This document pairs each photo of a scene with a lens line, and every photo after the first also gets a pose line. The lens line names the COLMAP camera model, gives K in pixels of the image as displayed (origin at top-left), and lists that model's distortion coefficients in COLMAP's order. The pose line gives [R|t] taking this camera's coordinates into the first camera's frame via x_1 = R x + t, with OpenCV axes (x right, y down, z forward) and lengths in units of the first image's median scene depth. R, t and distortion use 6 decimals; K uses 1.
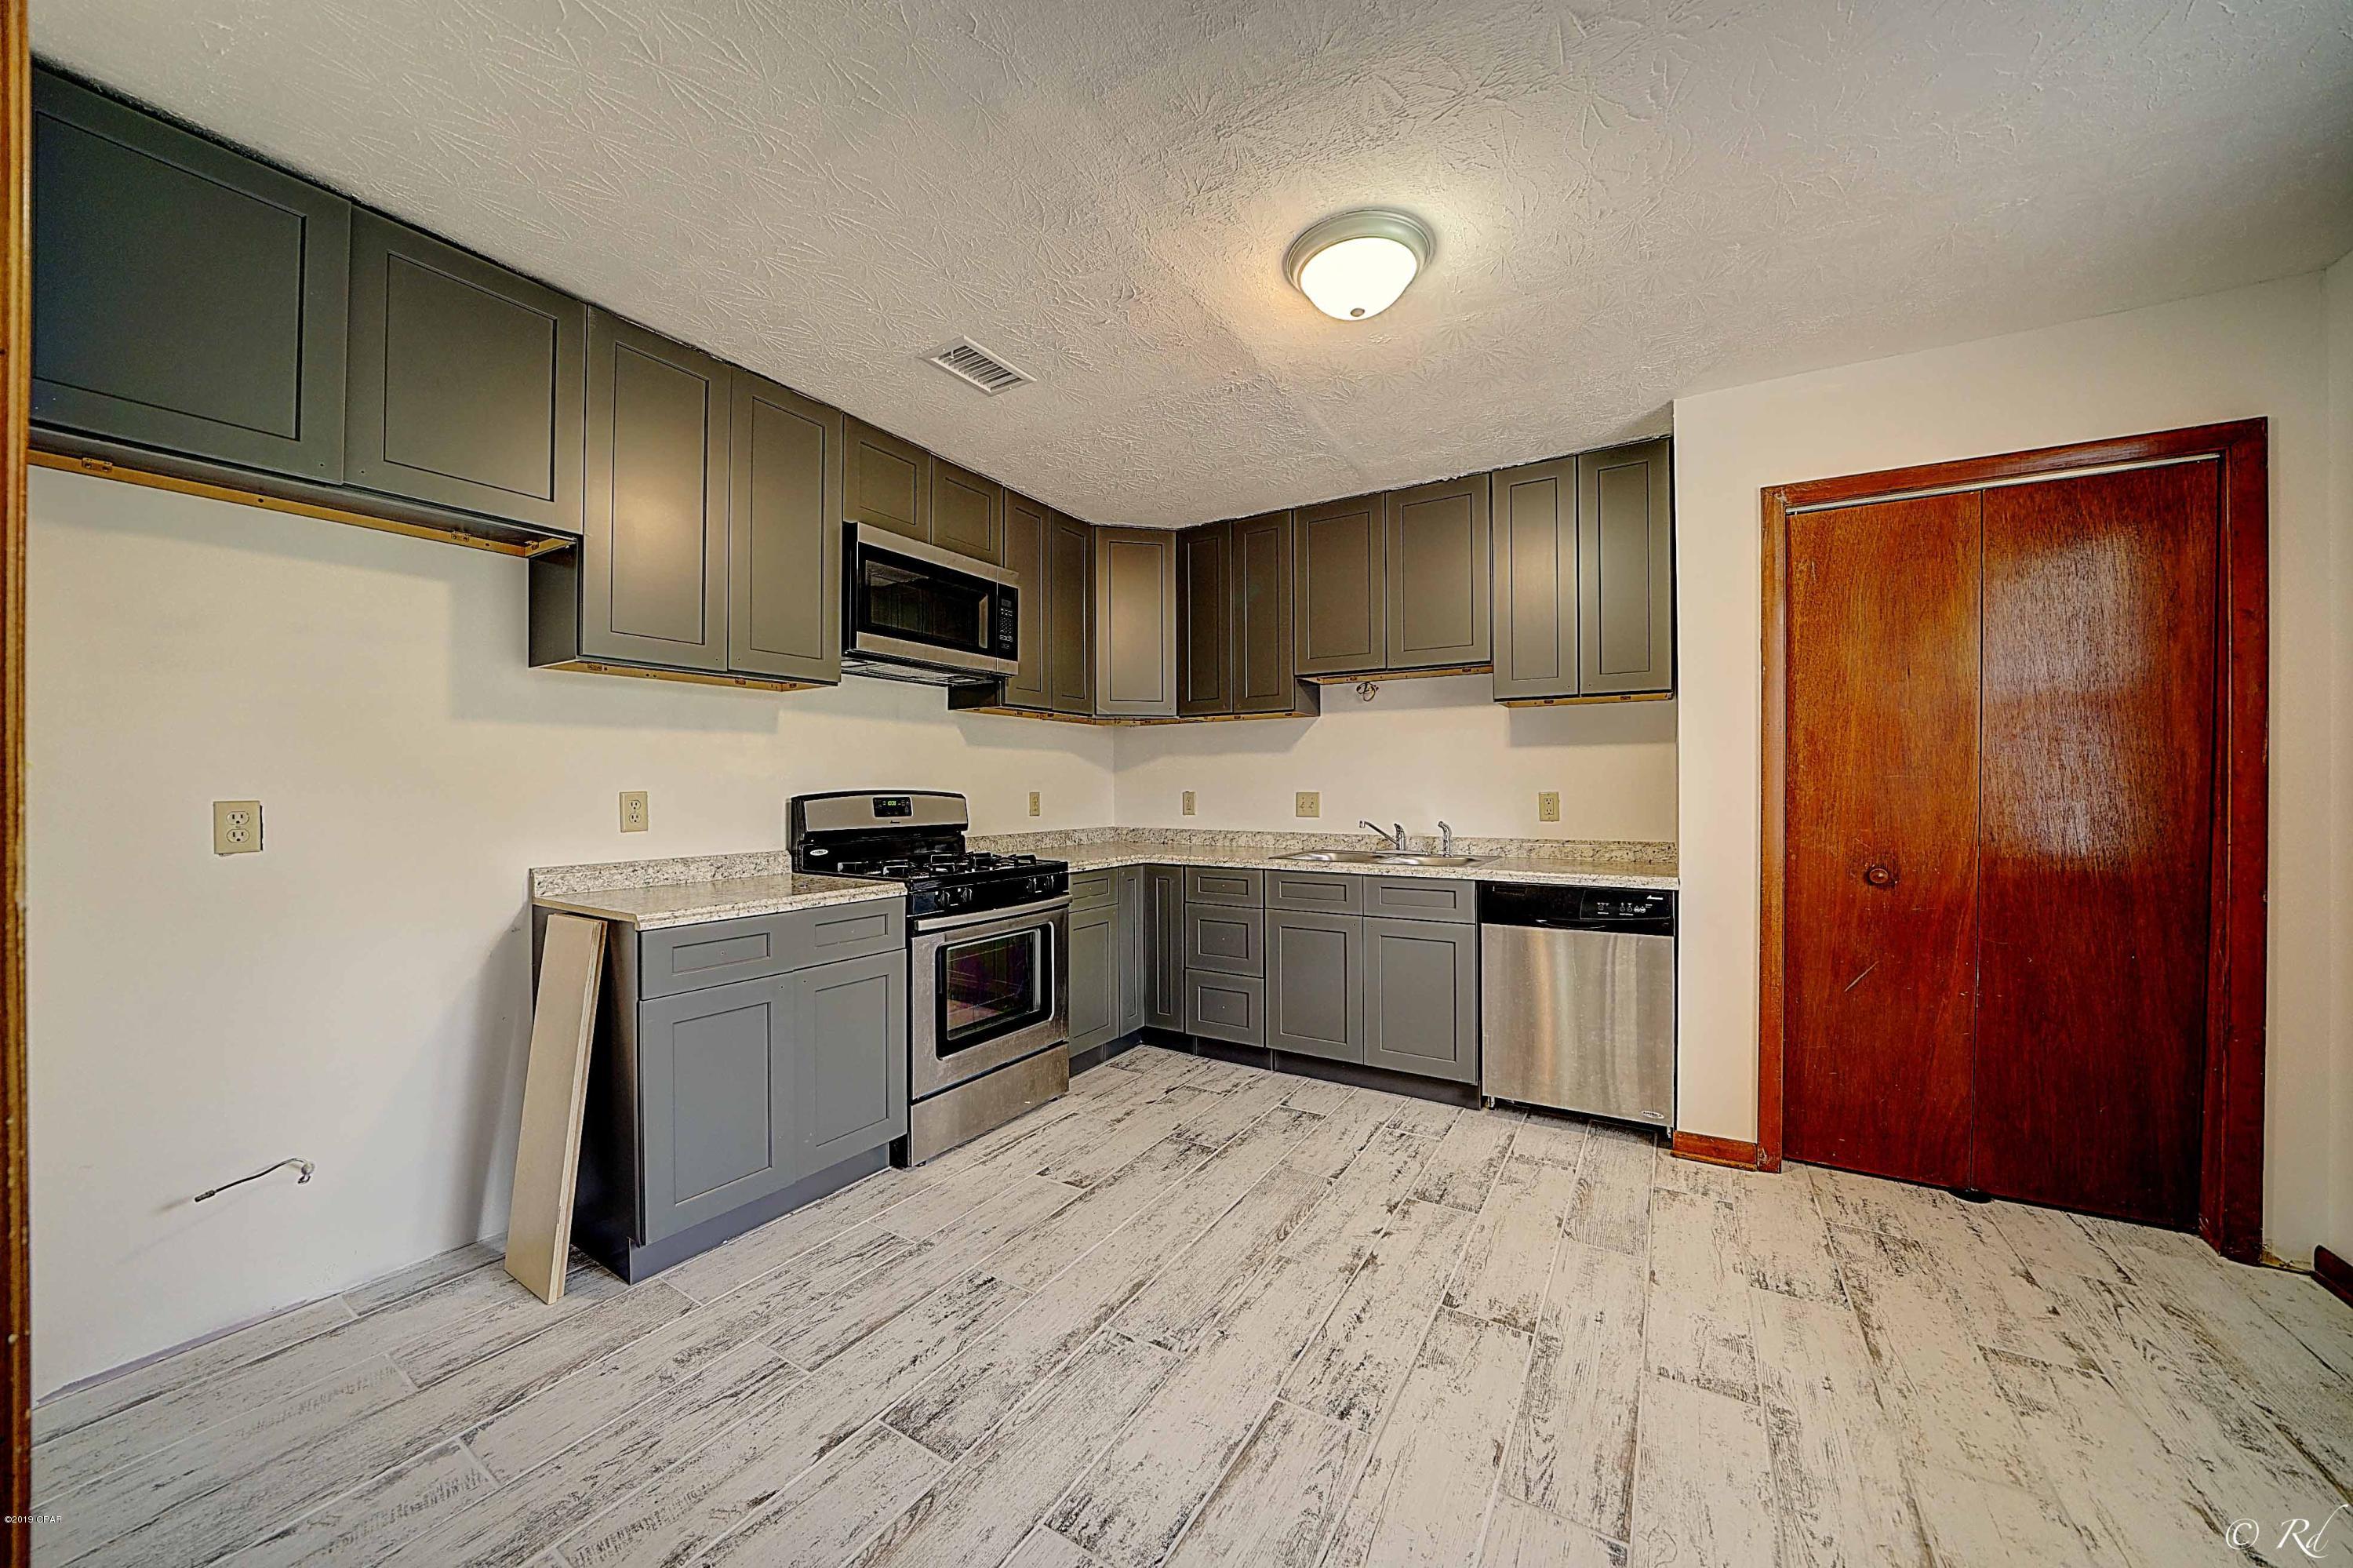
lens RADIAL K [[824.3, 0, 1176.5], [0, 824.3, 784.0], [0, 0, 1]] dist [-0.023934, 0.002991]
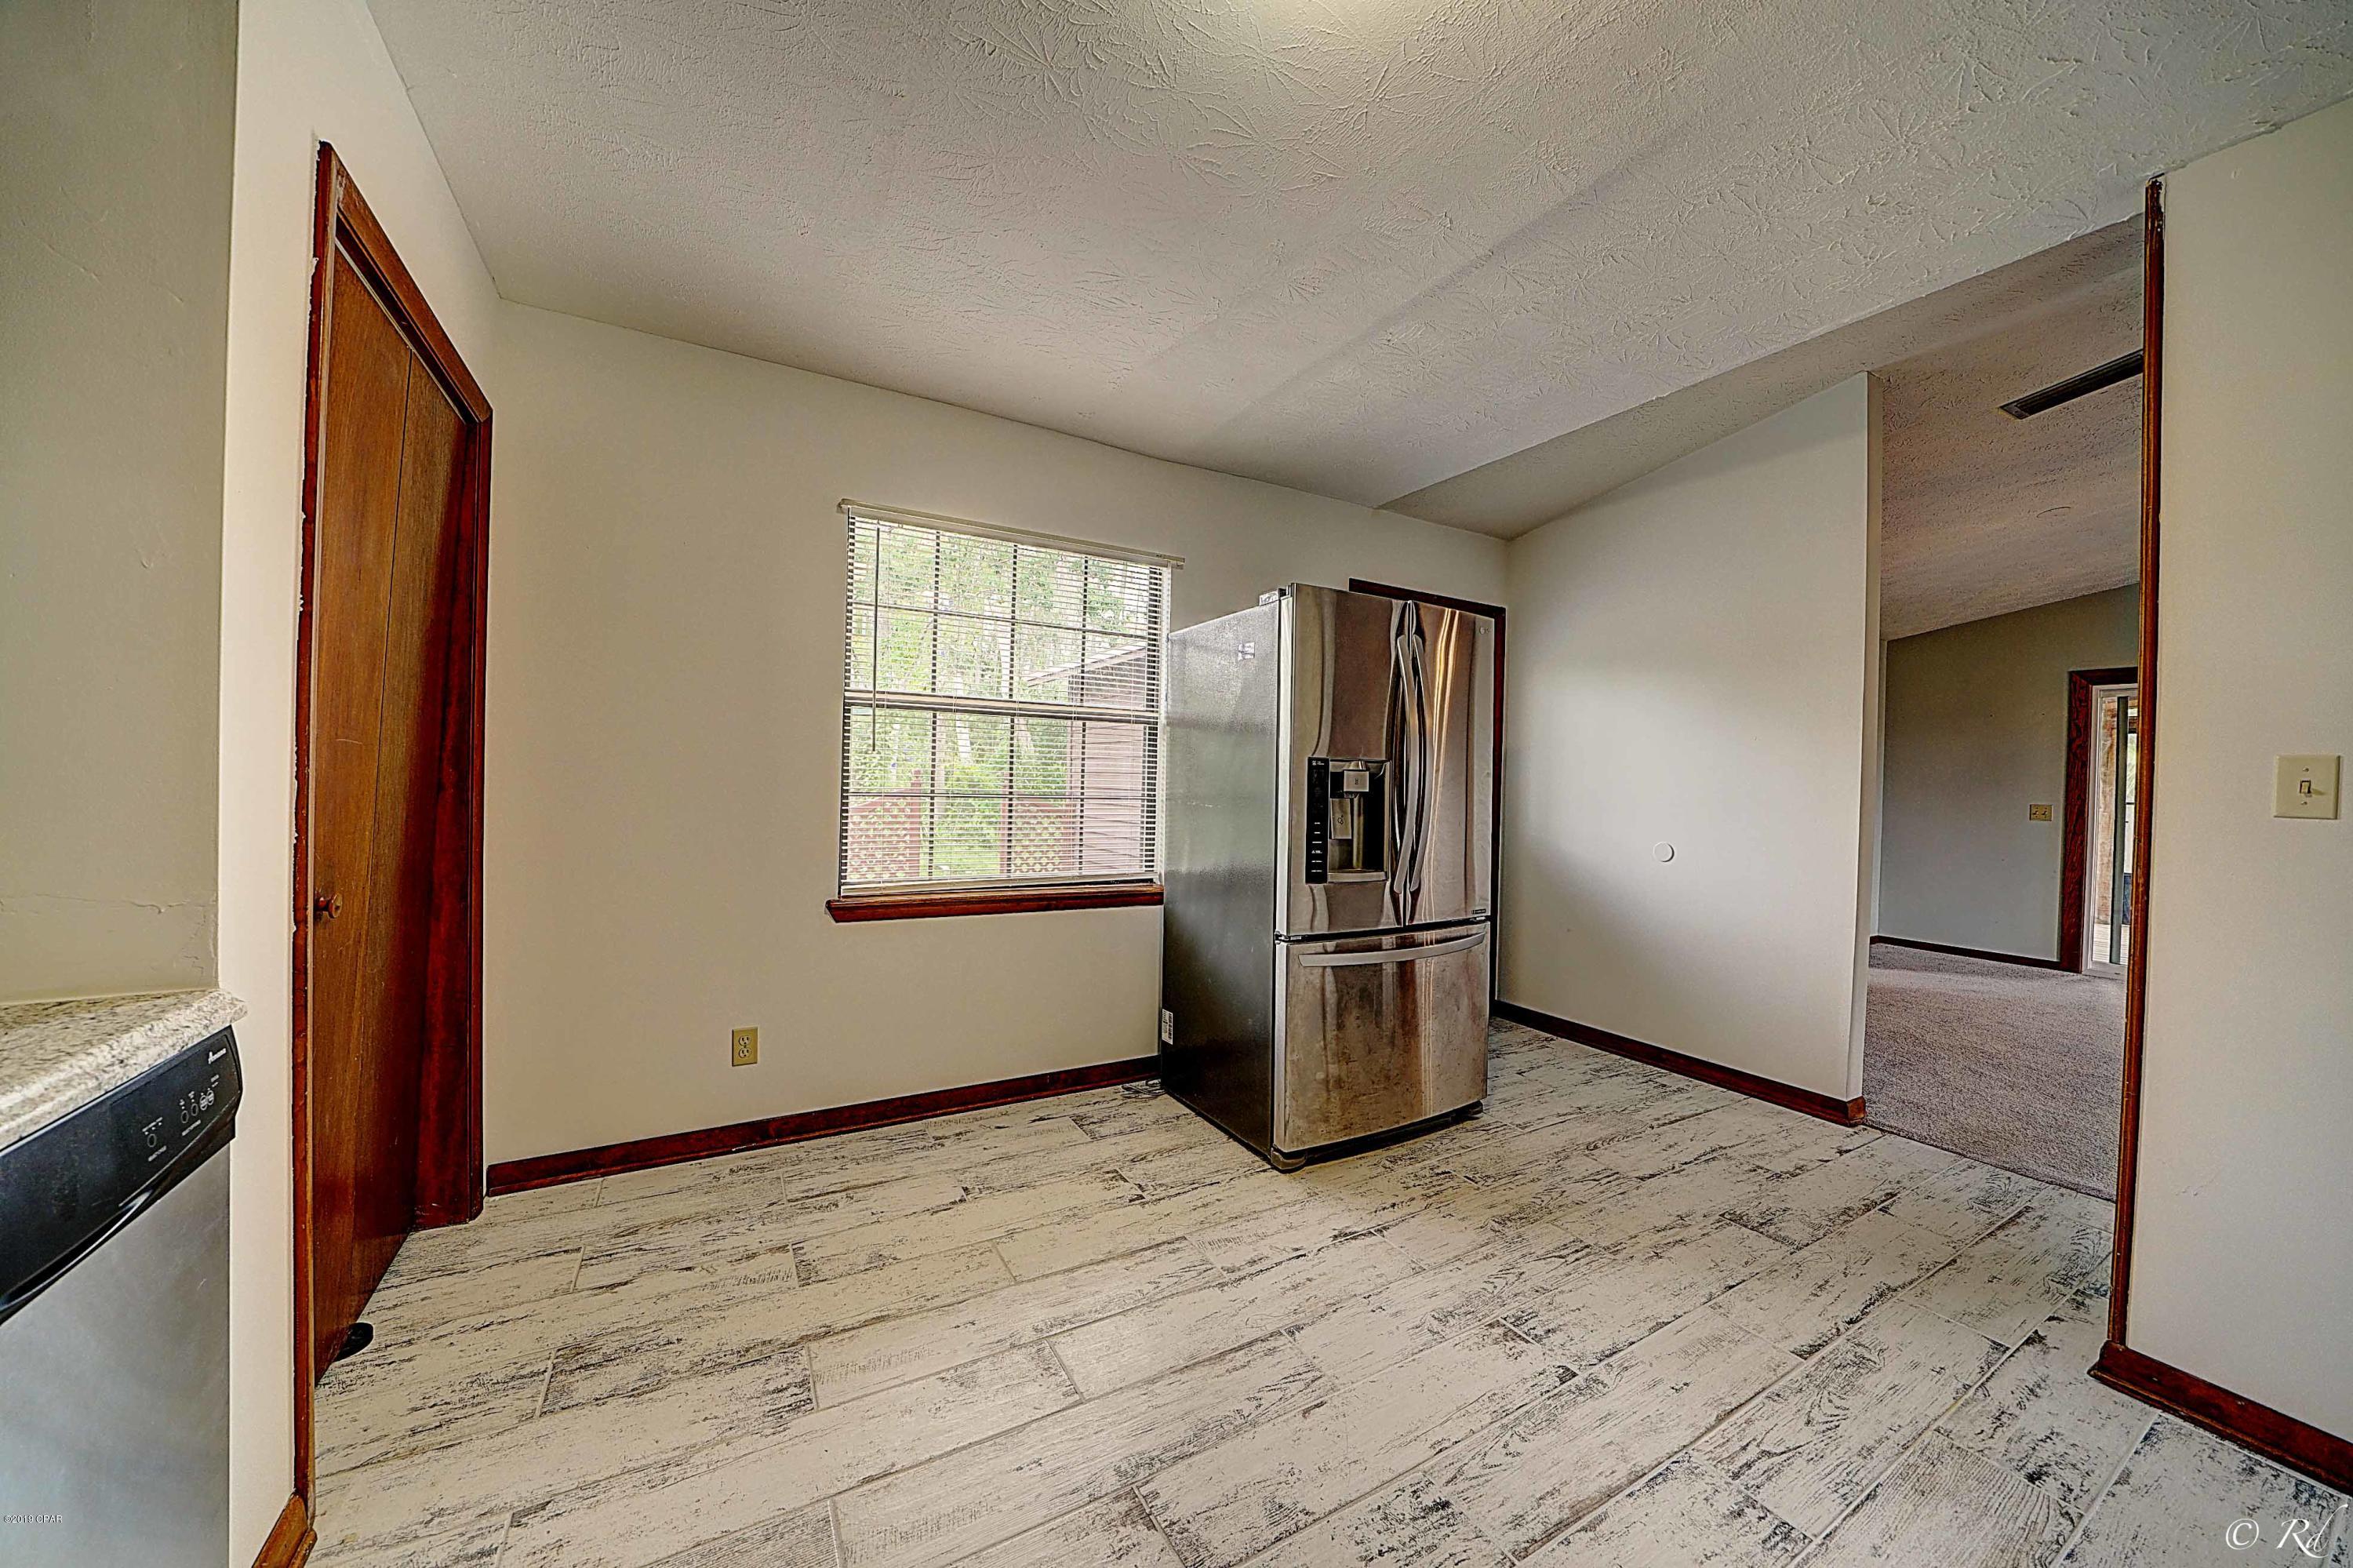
lens RADIAL K [[824.3, 0, 1176.5], [0, 824.3, 784.0], [0, 0, 1]] dist [-0.023934, 0.002991]
pose [[-0.876460, -0.026997, 0.480717, 0.041140], [-0.025969, 0.999624, 0.008791, 0.004351], [-0.480774, -0.004779, -0.876832, 1.289405]]
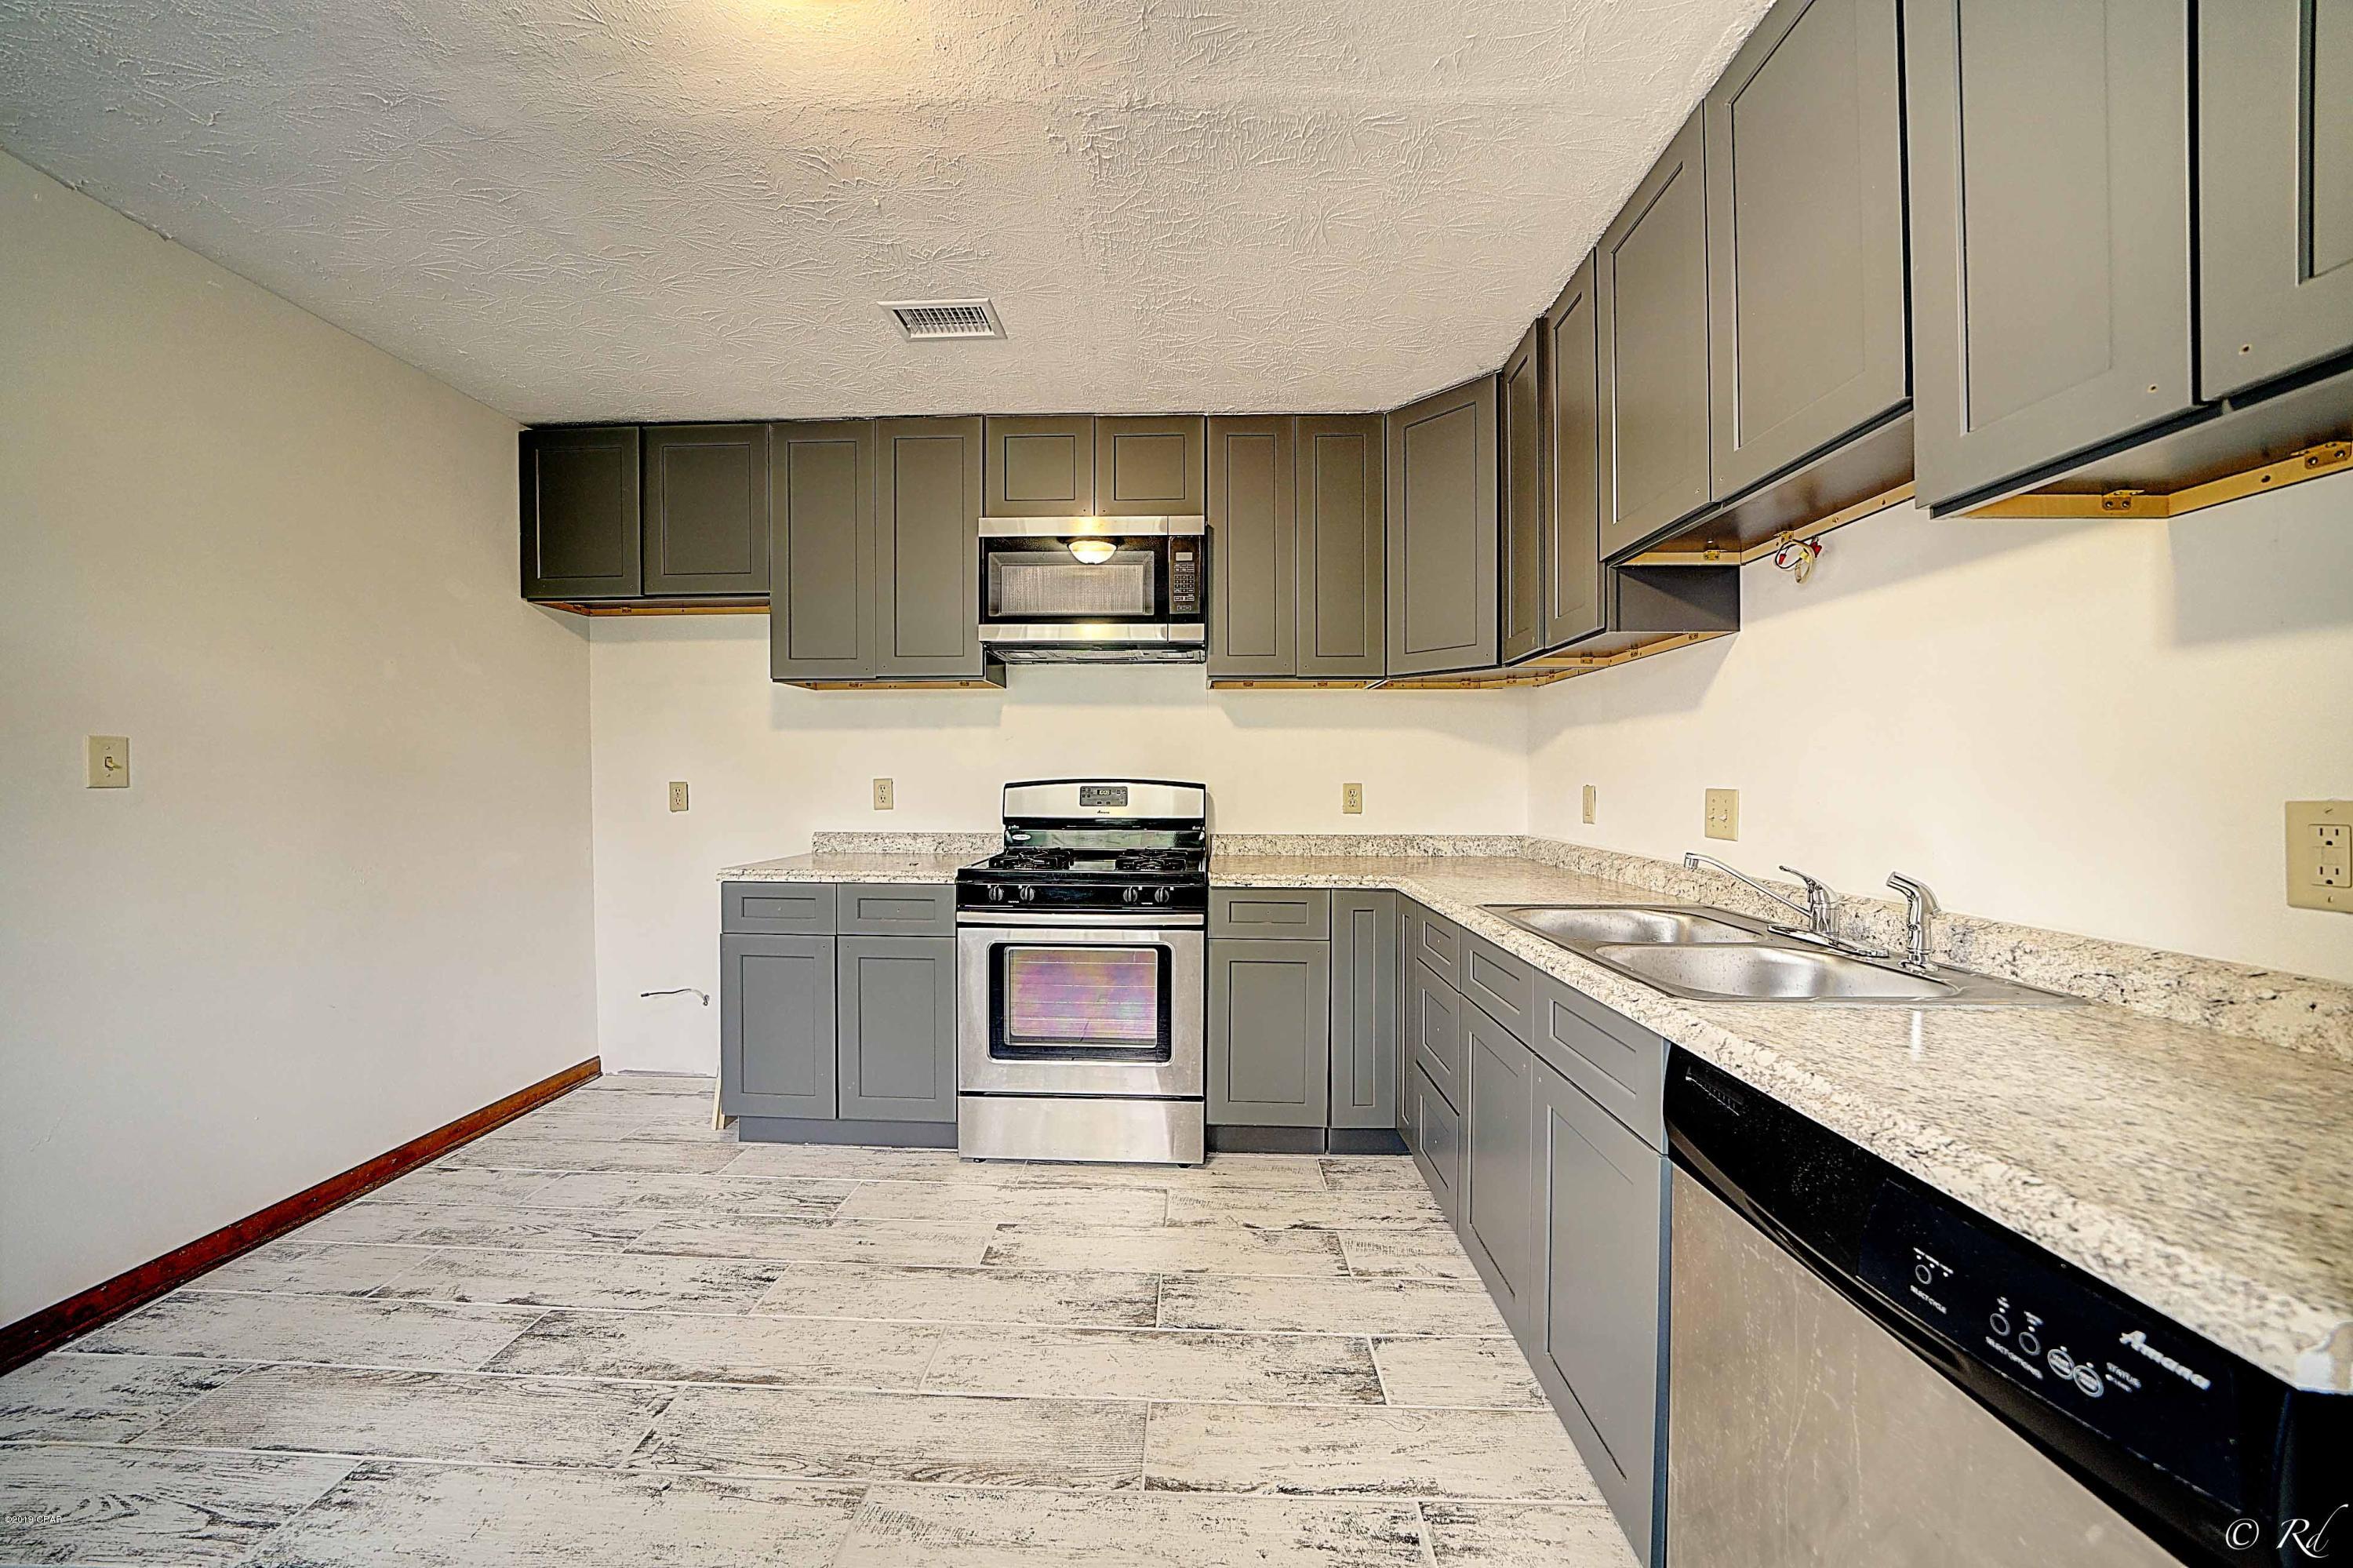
lens RADIAL K [[824.3, 0, 1176.5], [0, 824.3, 784.0], [0, 0, 1]] dist [-0.023934, 0.002991]
pose [[0.490760, 0.011115, -0.871224, 0.737342], [-0.000308, 0.999921, 0.012584, 0.002122], [0.871295, -0.005908, 0.490725, 0.823239]]
